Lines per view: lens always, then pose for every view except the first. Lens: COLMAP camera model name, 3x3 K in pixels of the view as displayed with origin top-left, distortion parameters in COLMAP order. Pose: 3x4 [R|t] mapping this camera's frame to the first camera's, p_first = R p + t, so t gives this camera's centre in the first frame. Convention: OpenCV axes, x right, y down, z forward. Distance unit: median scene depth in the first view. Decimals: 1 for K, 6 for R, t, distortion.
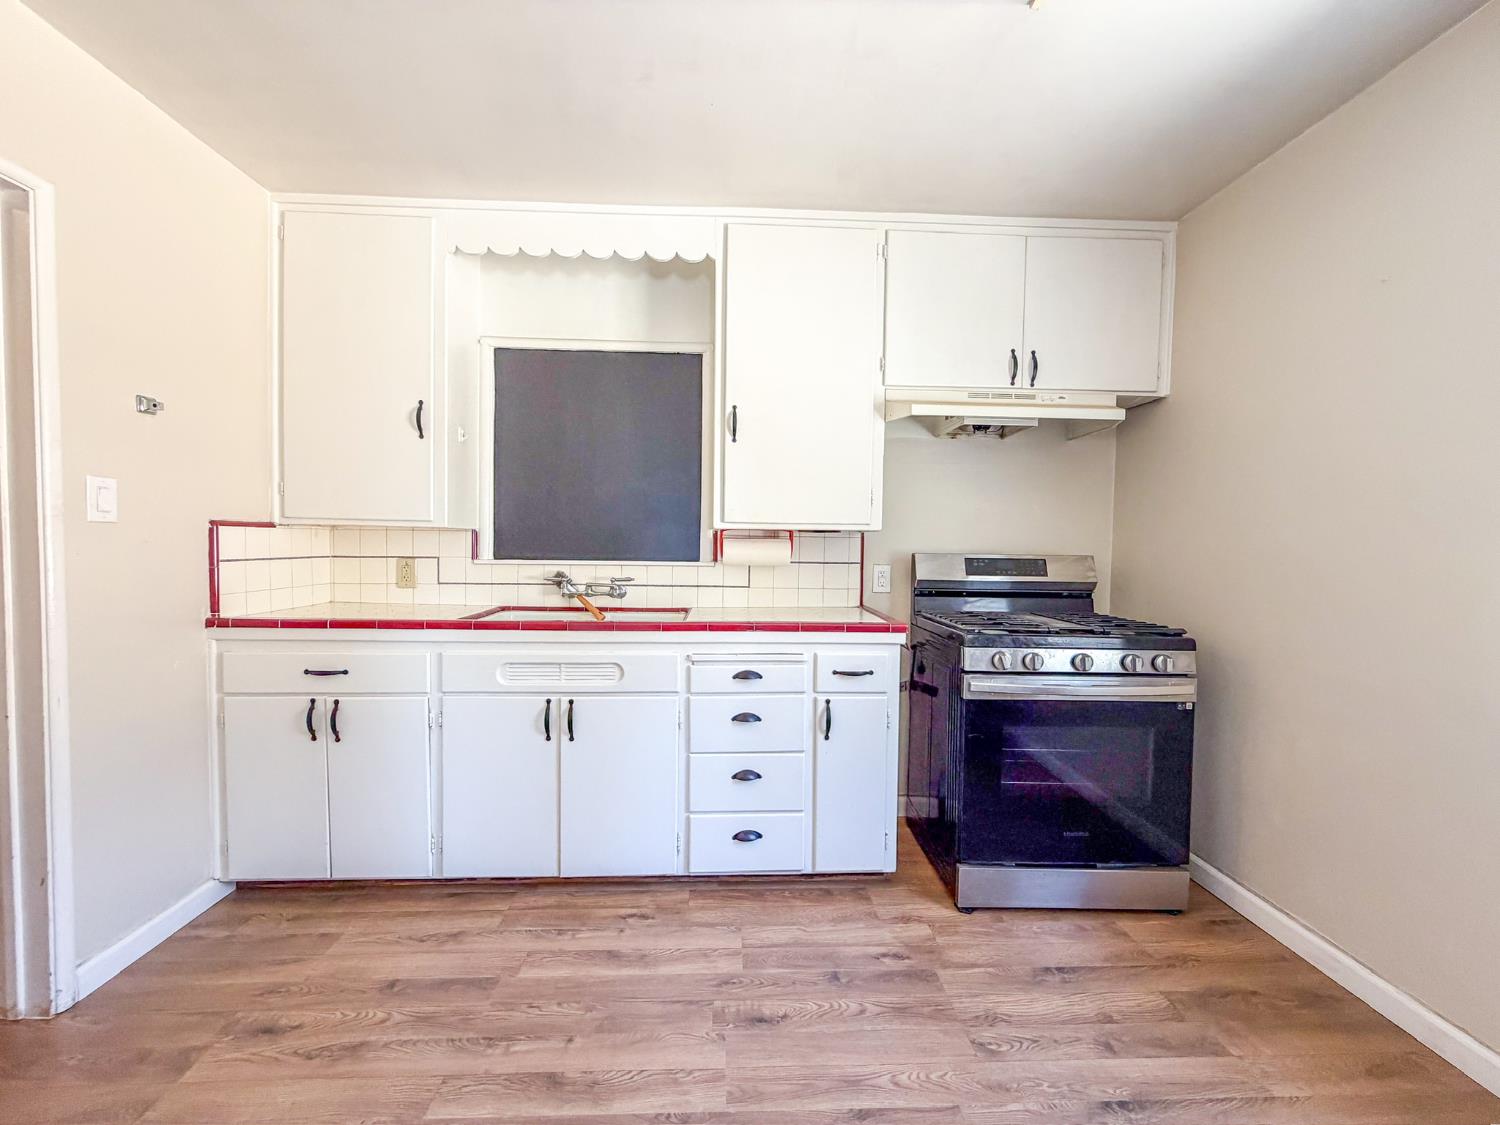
lens RADIAL K [[598.3, 0, 745.6], [0, 598.3, 564.9], [0, 0, 1]] dist [-0.001665, 0.000722]
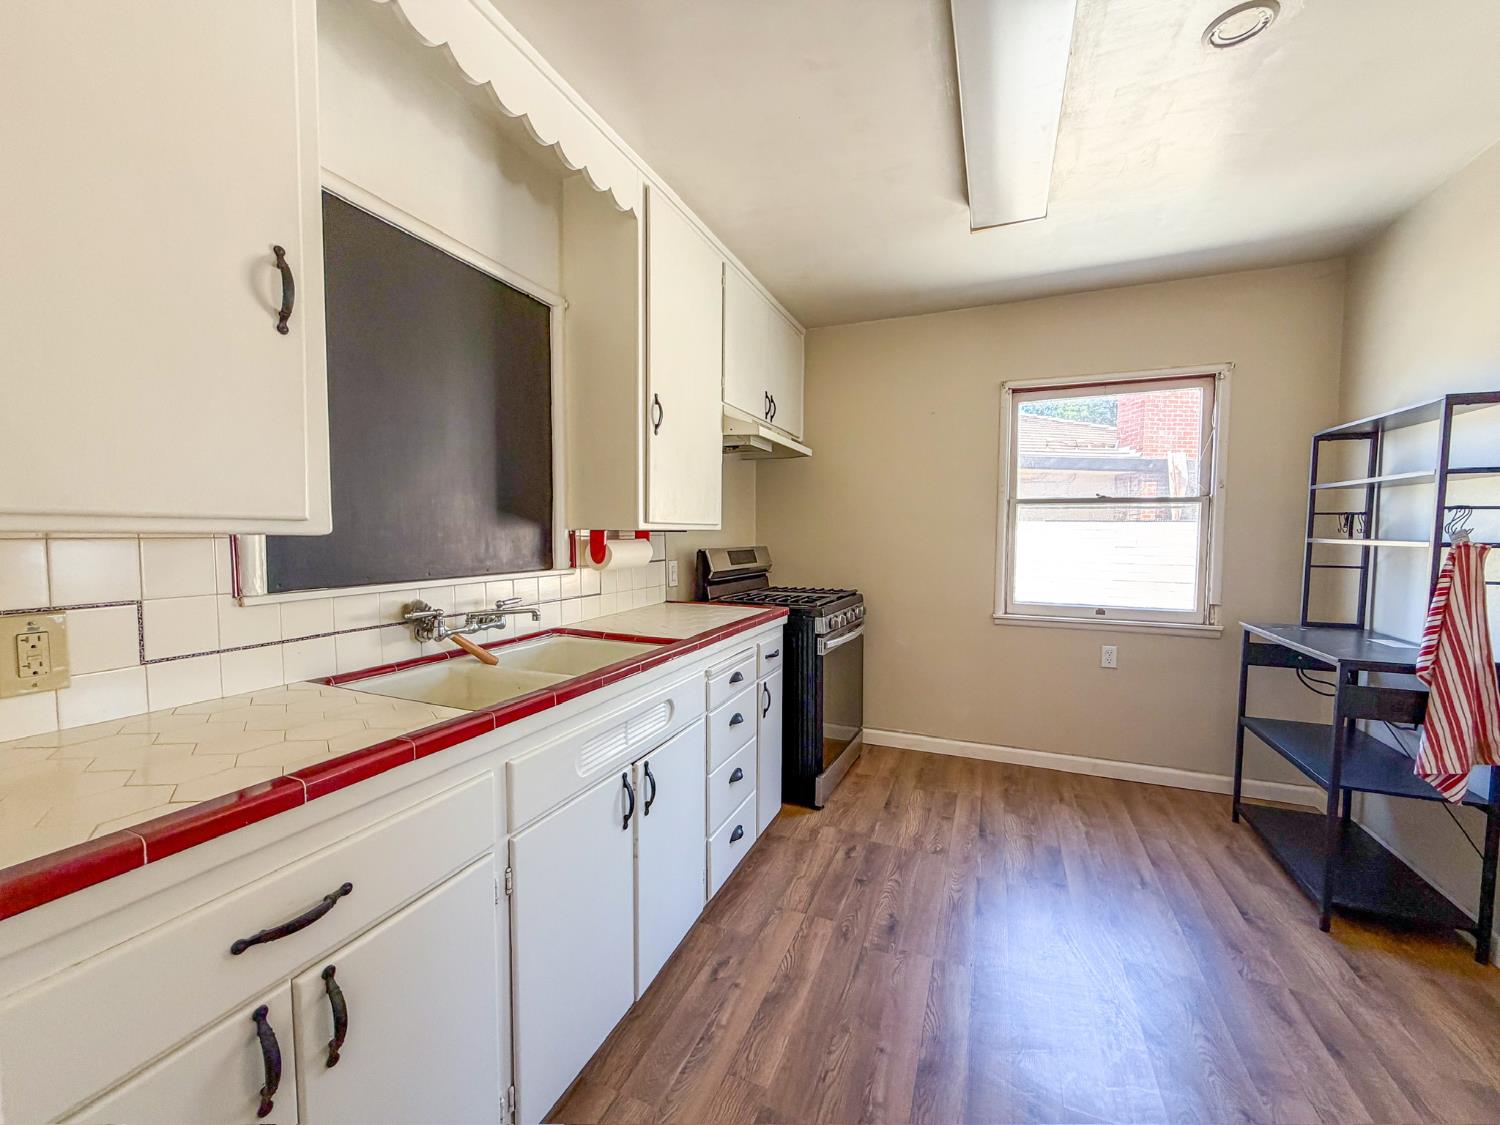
lens RADIAL K [[598.3, 0, 747.3], [0, 598.3, 564.5], [0, 0, 1]] dist [-0.001665, 0.000722]
pose [[0.417075, -0.059828, 0.906901, -0.985581], [0.031990, 0.998179, 0.051138, -0.062924], [-0.908309, 0.007683, 0.418230, 0.612138]]
